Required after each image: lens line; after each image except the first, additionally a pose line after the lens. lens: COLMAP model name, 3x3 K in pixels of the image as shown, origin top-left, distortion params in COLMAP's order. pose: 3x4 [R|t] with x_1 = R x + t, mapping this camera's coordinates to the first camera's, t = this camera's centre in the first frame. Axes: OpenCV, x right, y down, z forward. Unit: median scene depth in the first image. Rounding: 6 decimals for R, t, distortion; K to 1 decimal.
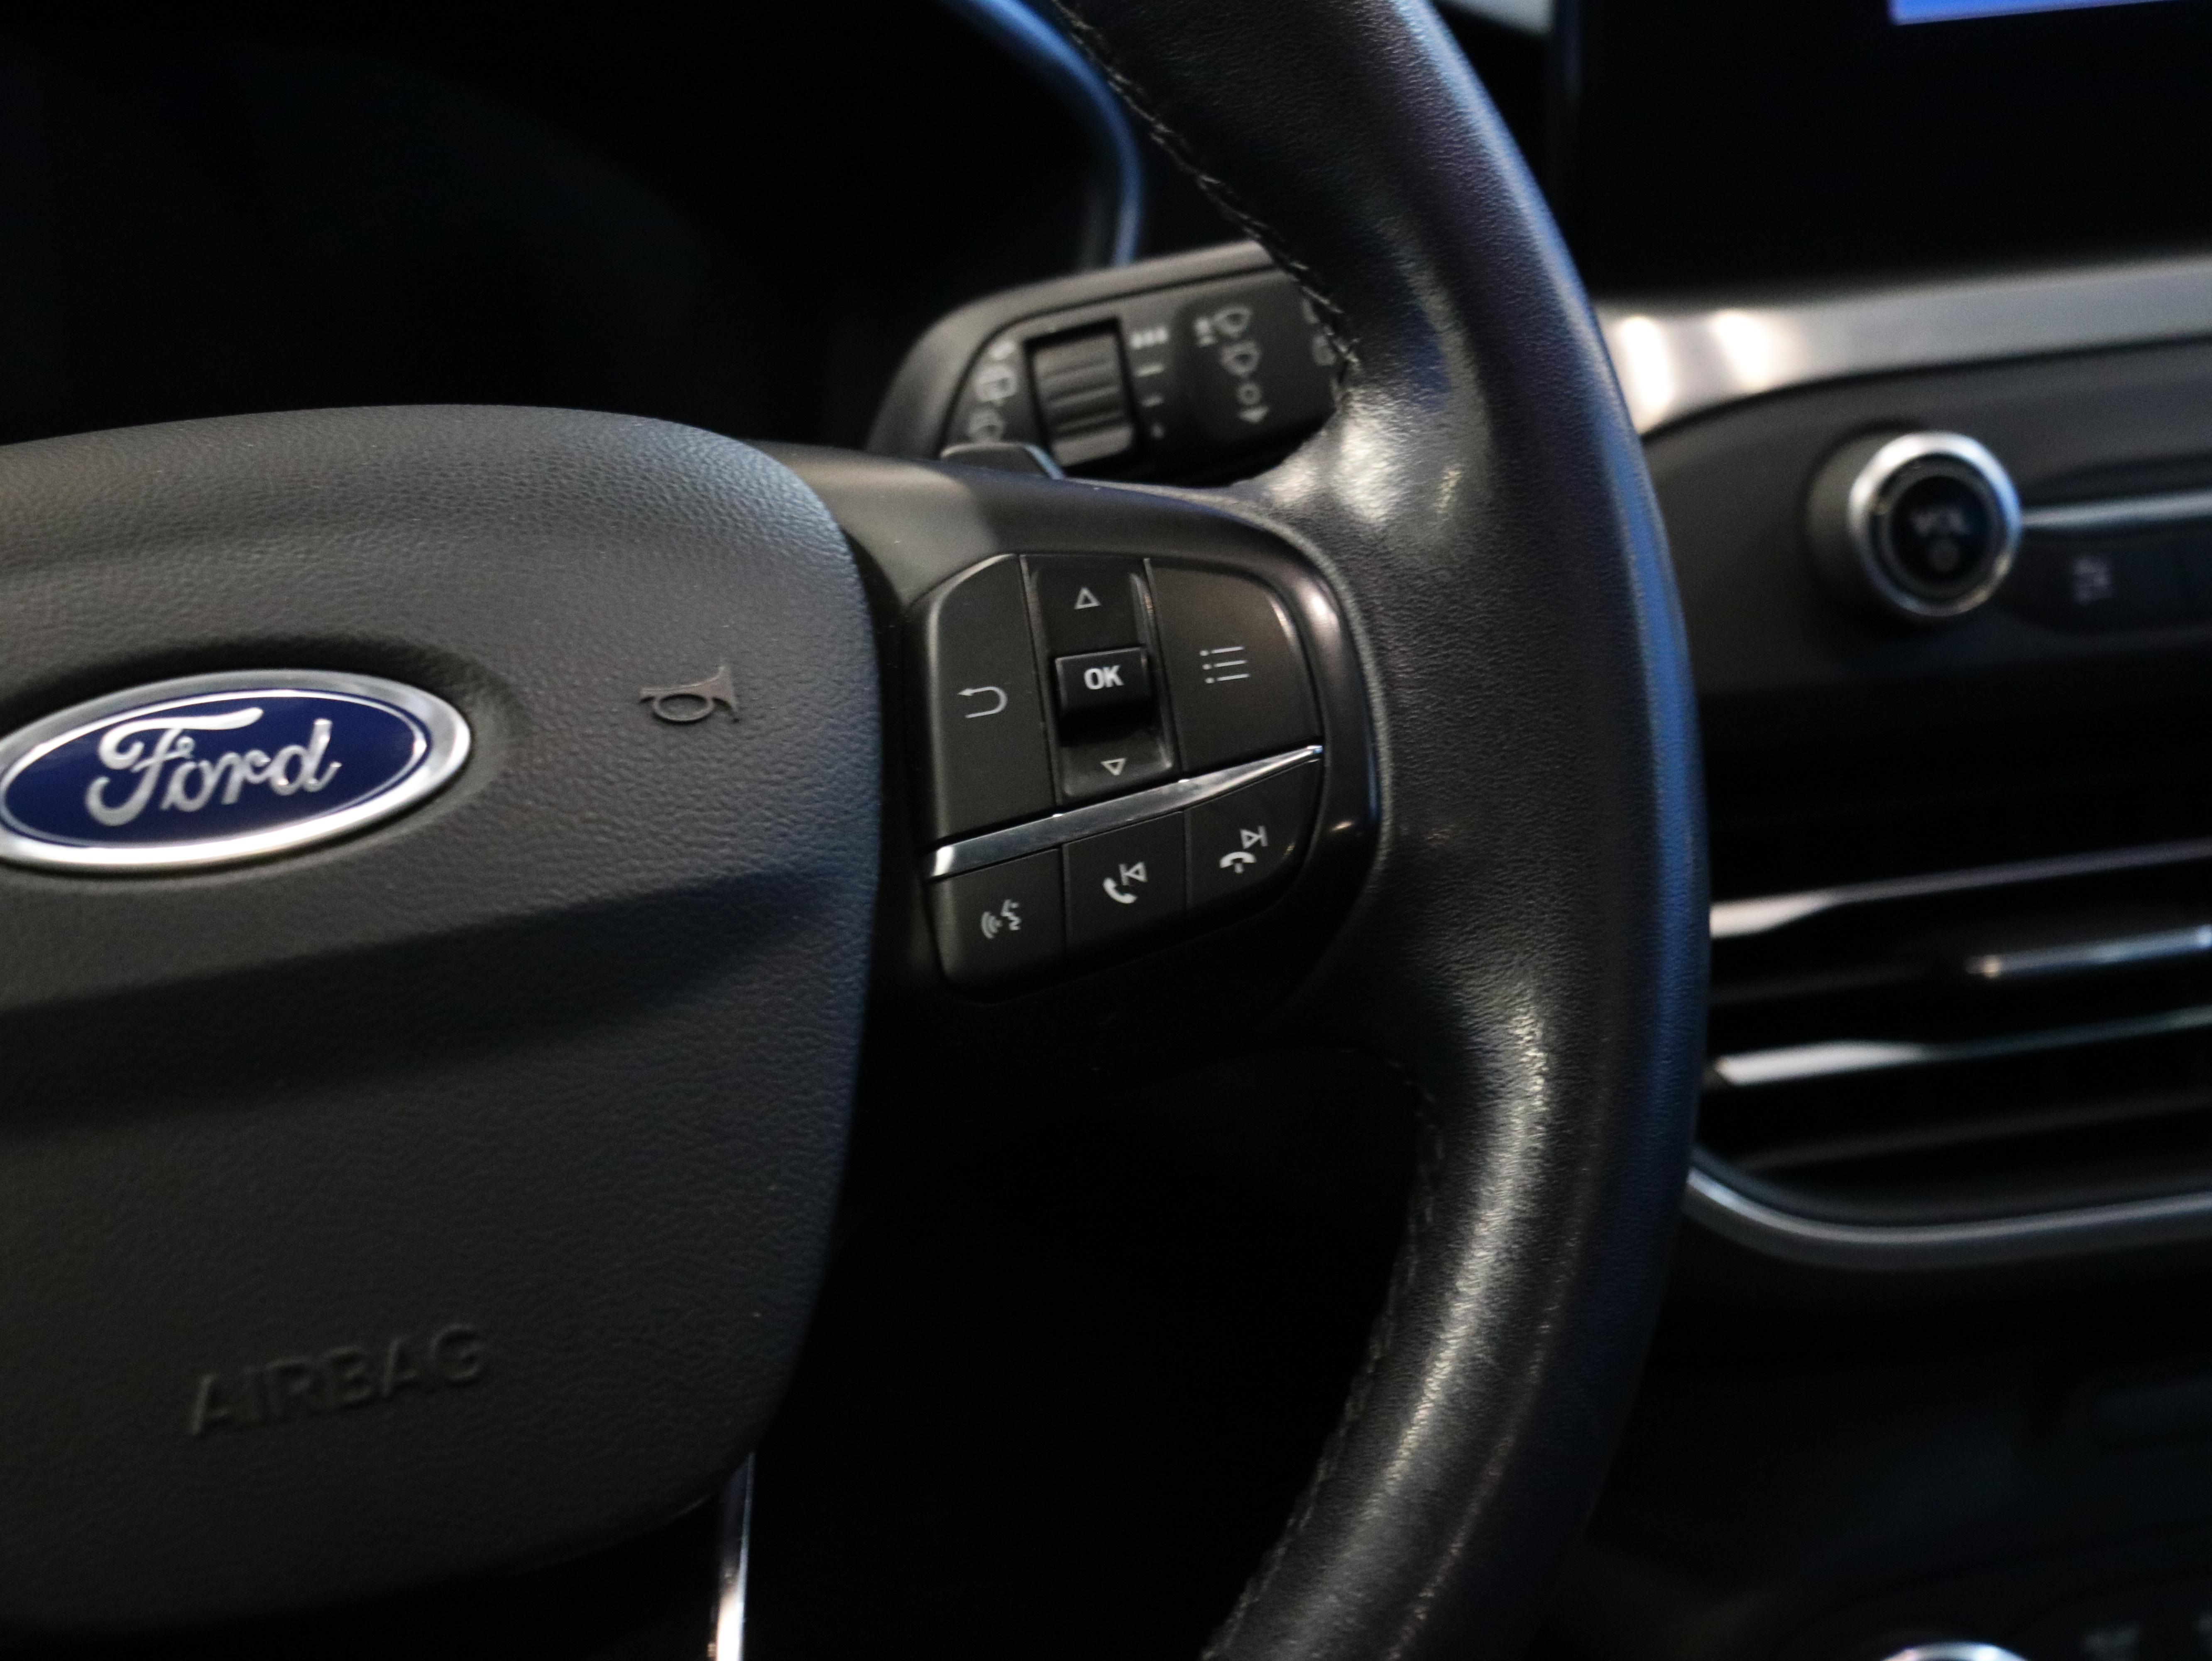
lens RADIAL K [[7533.6, 0, 1113.5], [0, 7533.6, 845.0], [0, 0, 1]] dist [0.130502, 0.000000]
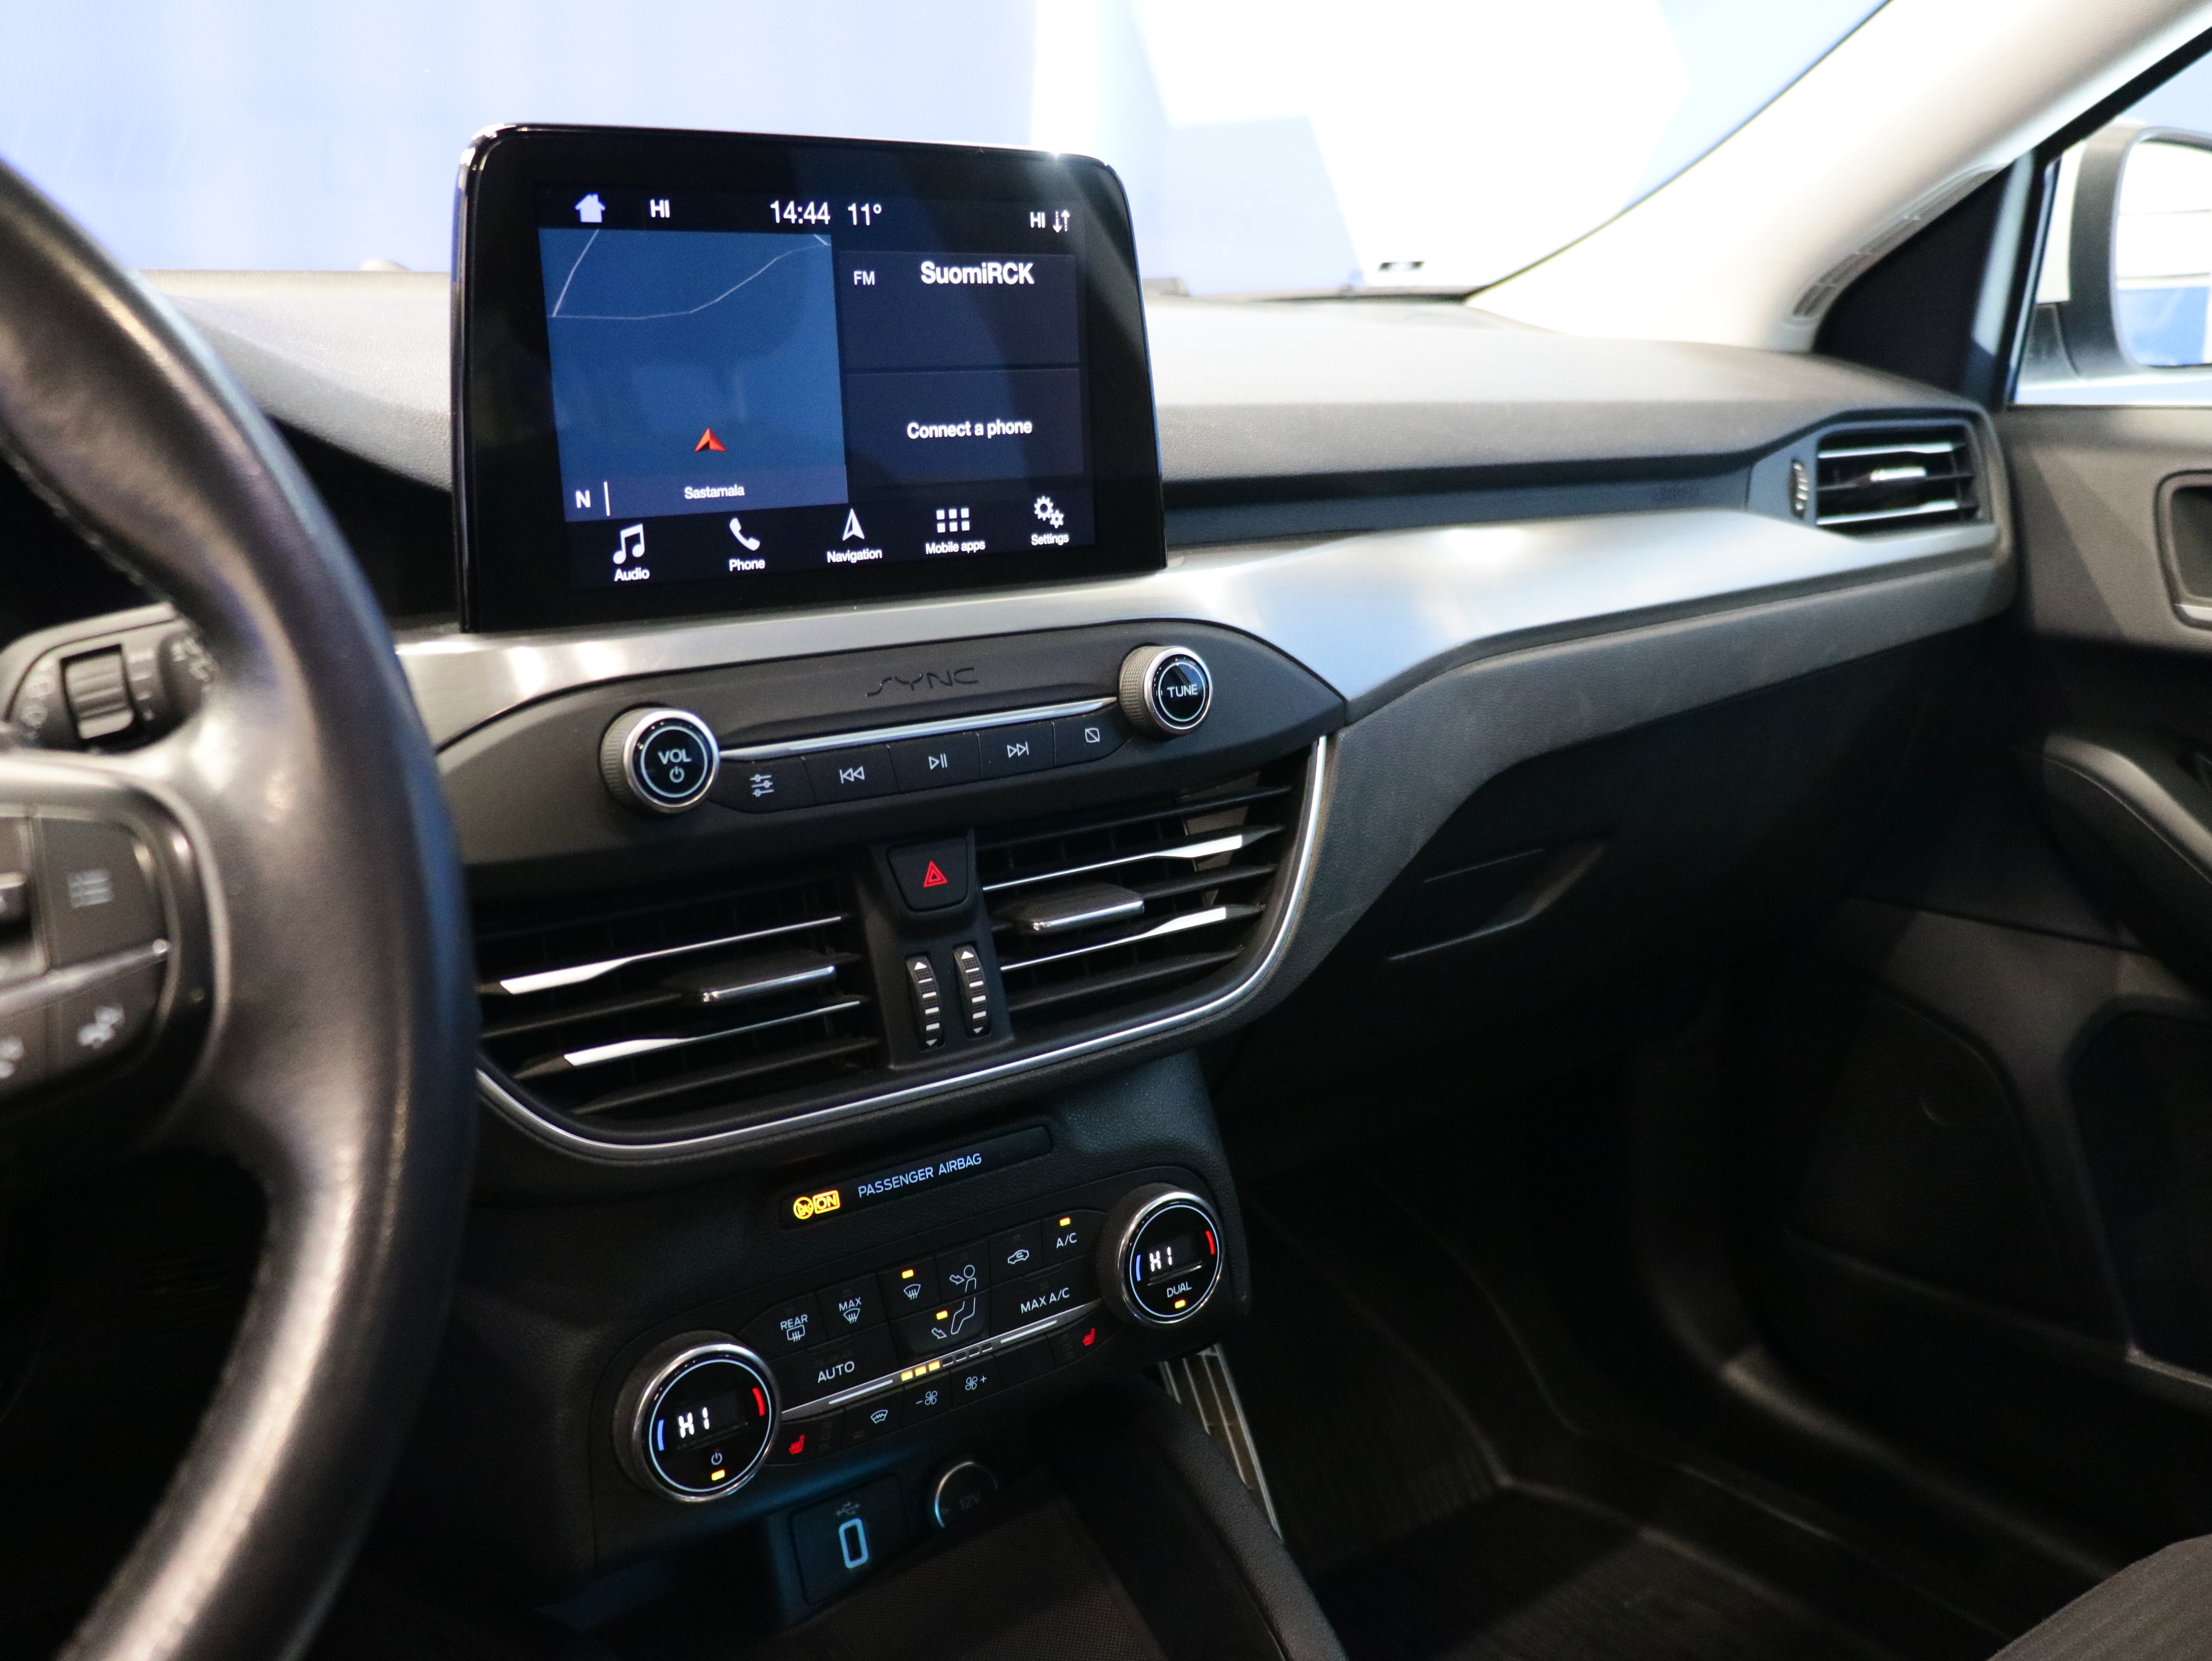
lens RADIAL K [[1982.8, 0, 1112.1], [0, 1982.8, 835.7], [0, 0, 1]] dist [-0.034258, 0.036108]
pose [[0.963219, -0.031734, 0.266836, 0.096884], [0.027844, 0.999444, 0.018349, -0.034485], [-0.267270, -0.010245, 0.963567, 0.597630]]
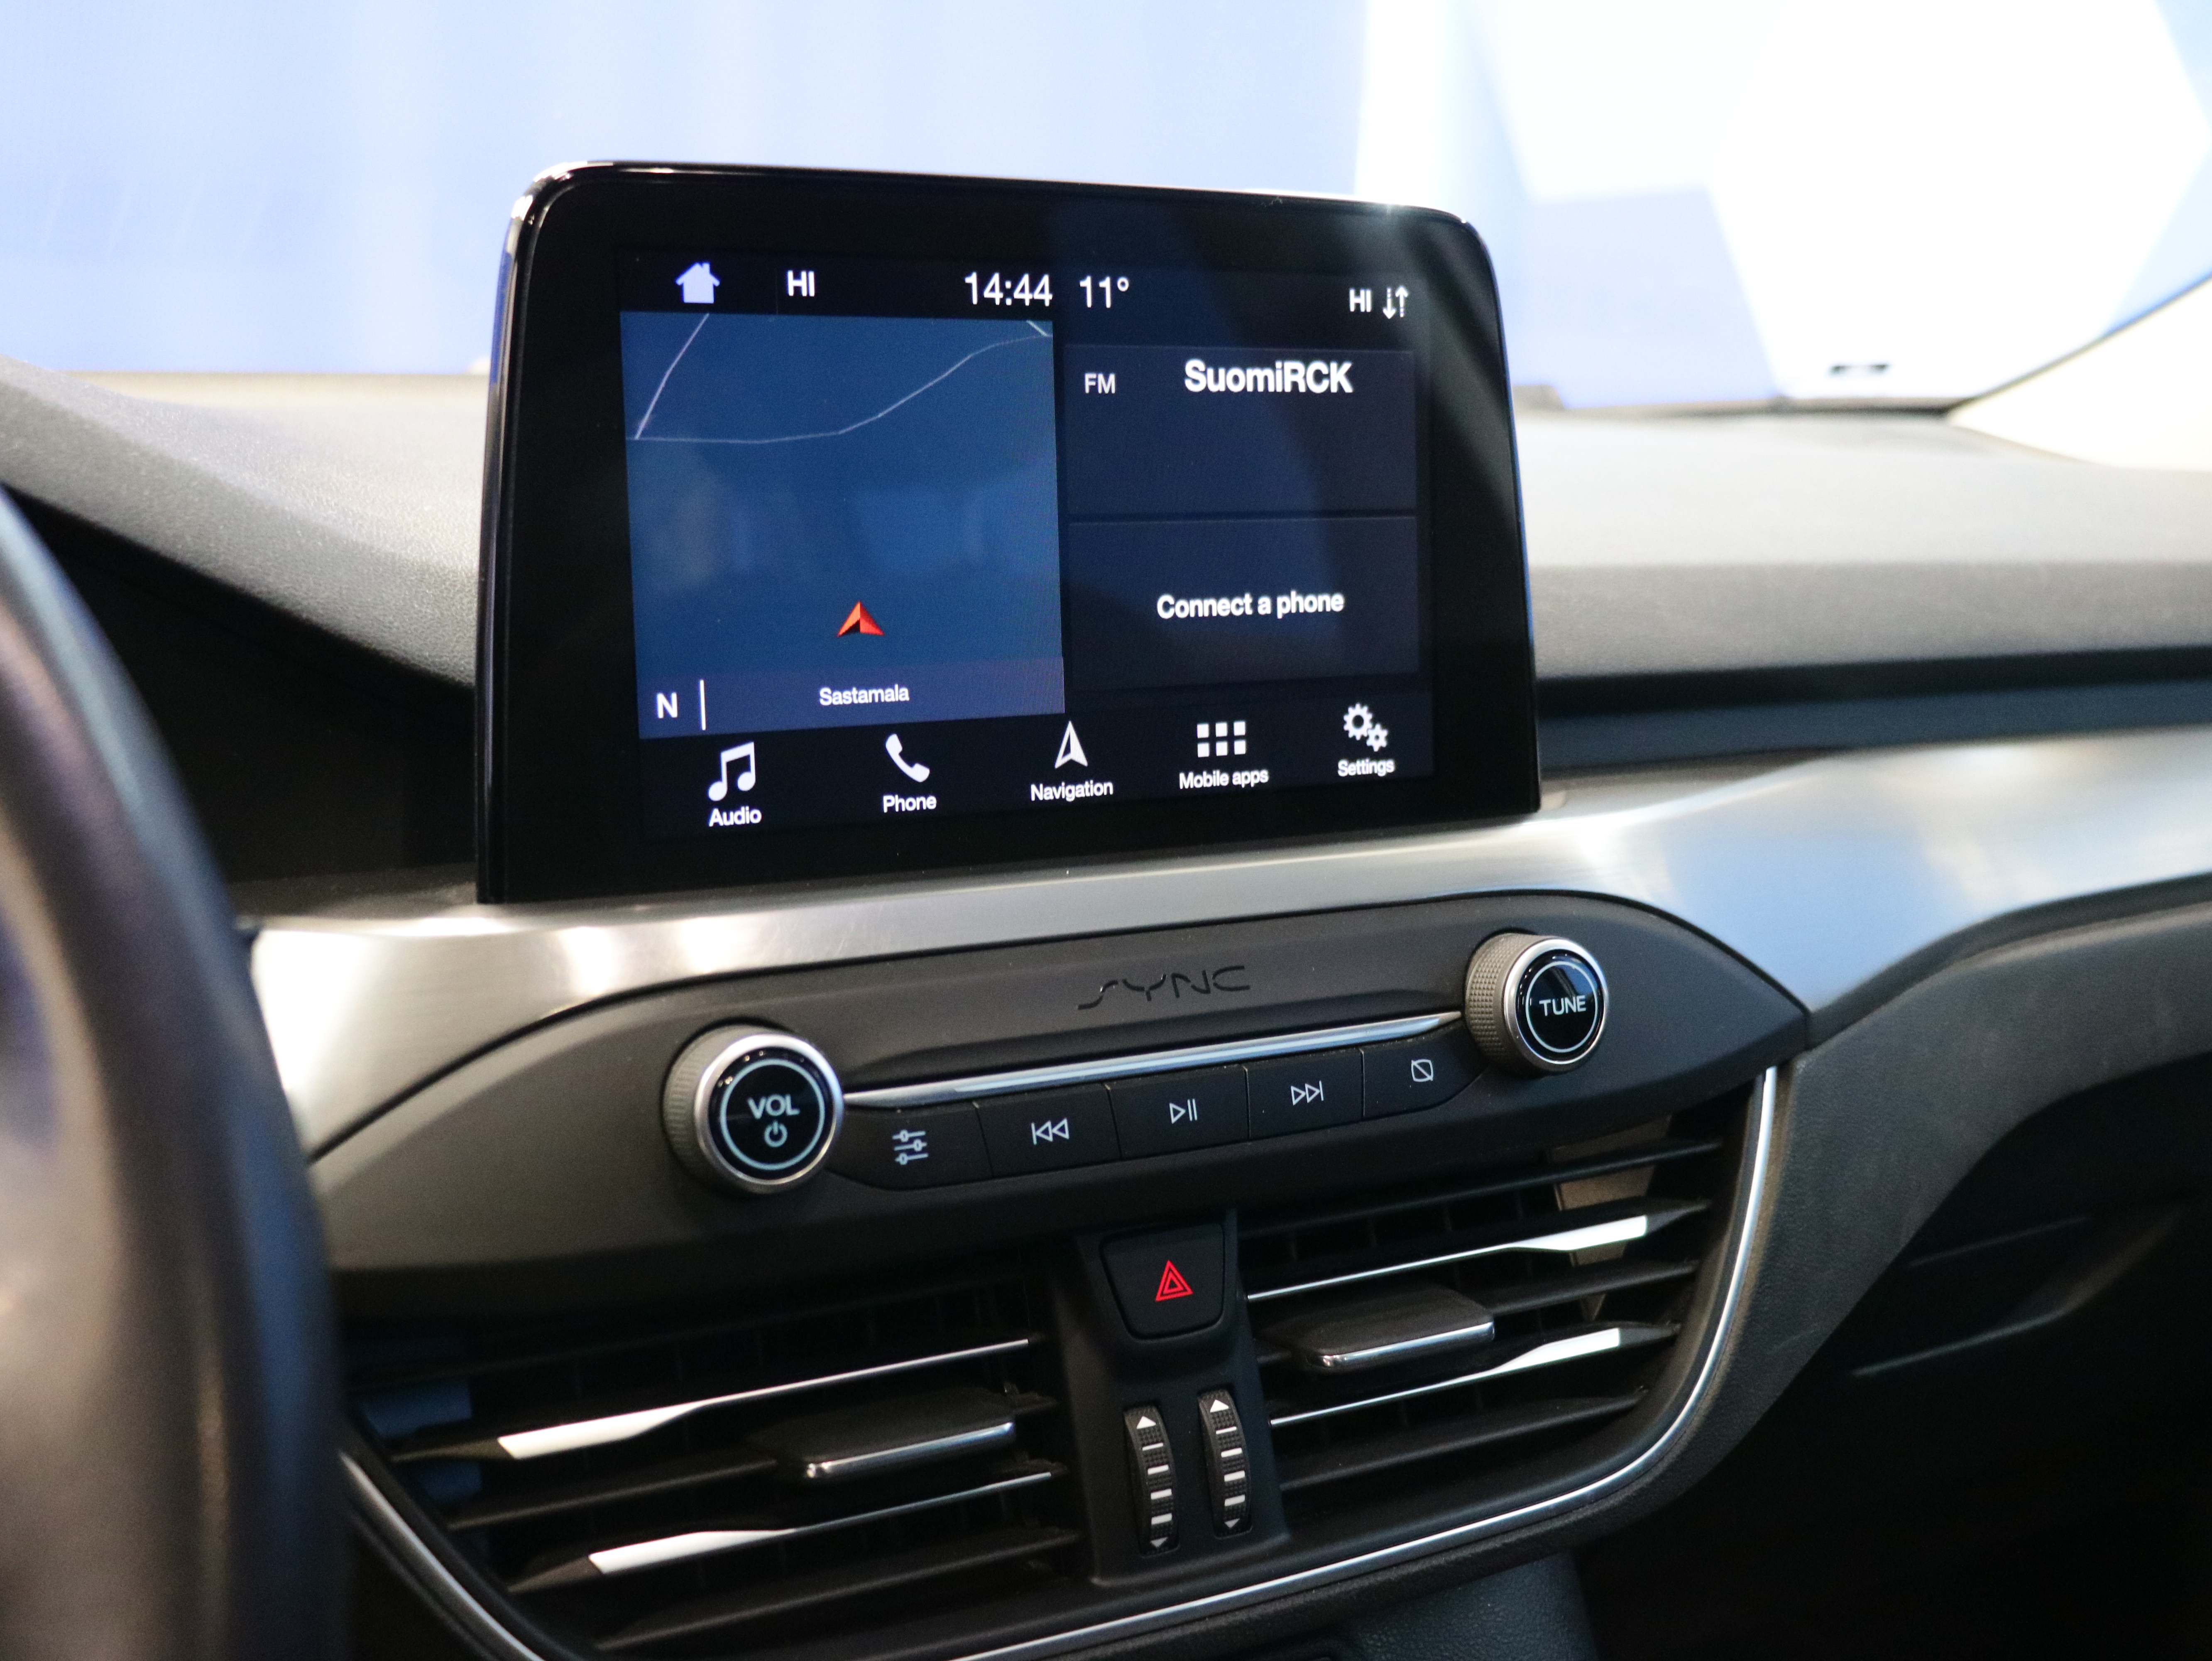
lens RADIAL K [[2465.0, 0, 1123.0], [0, 2465.0, 819.5], [0, 0, 1]] dist [-0.061096, 0.000000]
pose [[0.989859, 0.018772, 0.140806, 0.126189], [-0.007349, 0.996670, -0.081212, -0.065735], [-0.141862, 0.079353, 0.986701, 0.709954]]
